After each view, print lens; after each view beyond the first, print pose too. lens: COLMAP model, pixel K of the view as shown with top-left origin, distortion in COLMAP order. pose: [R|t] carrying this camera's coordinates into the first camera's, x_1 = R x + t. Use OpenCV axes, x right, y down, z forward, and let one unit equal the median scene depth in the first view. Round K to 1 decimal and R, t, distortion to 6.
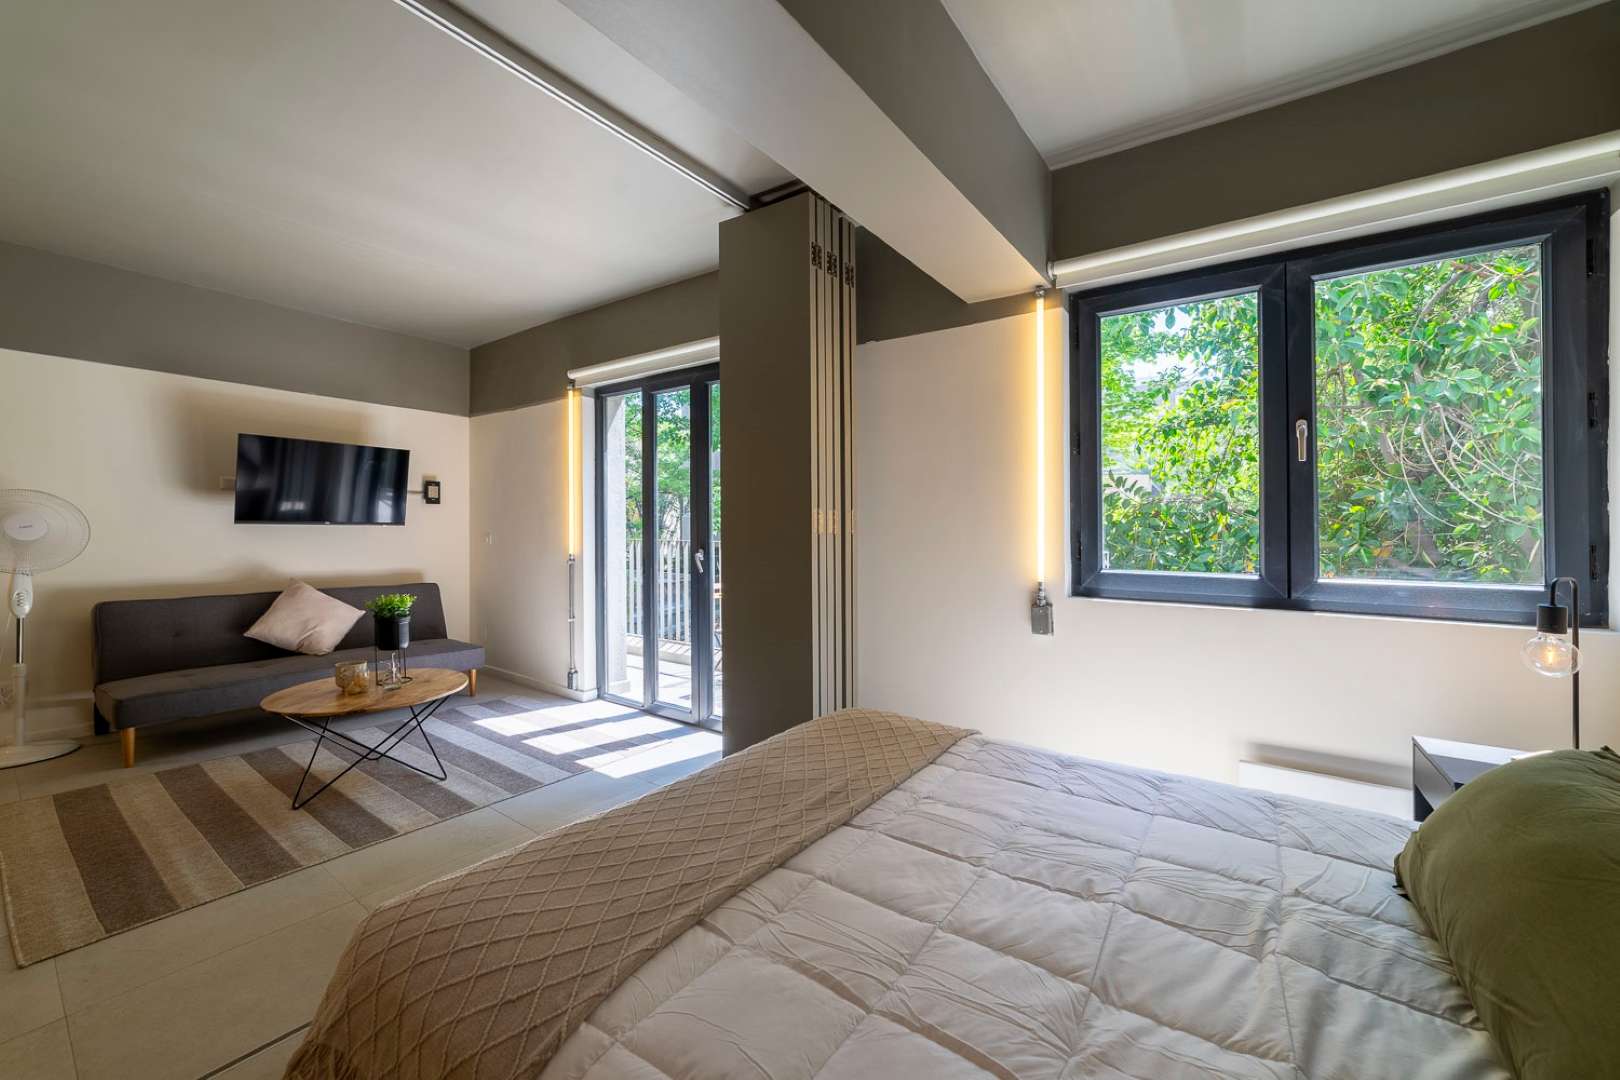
lens RADIAL K [[627.4, 0, 810.0], [0, 627.4, 523.6], [0, 0, 1]] dist [-0.001541, 0.000010]
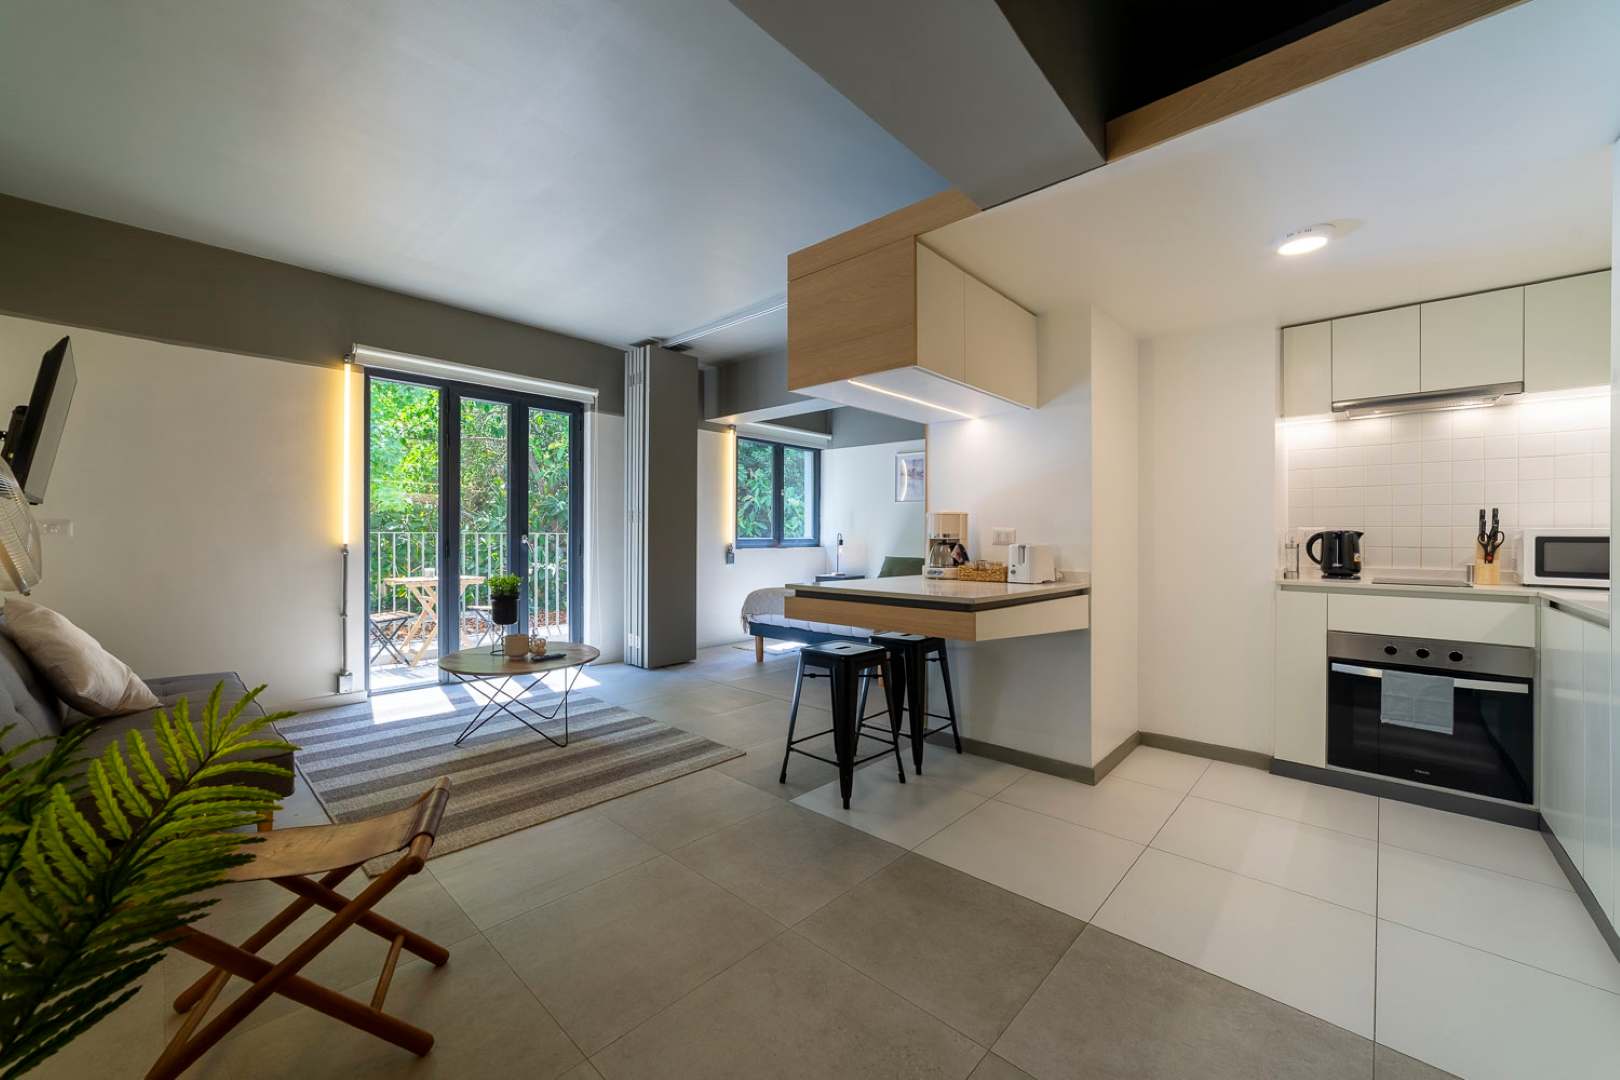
lens RADIAL K [[627.4, 0, 808.6], [0, 627.4, 535.2], [0, 0, 1]] dist [-0.001541, 0.000010]
pose [[0.111590, -0.008399, 0.993719, -2.035236], [-0.007710, 0.999927, 0.009317, 0.037378], [-0.993724, -0.008702, 0.111517, 0.417288]]
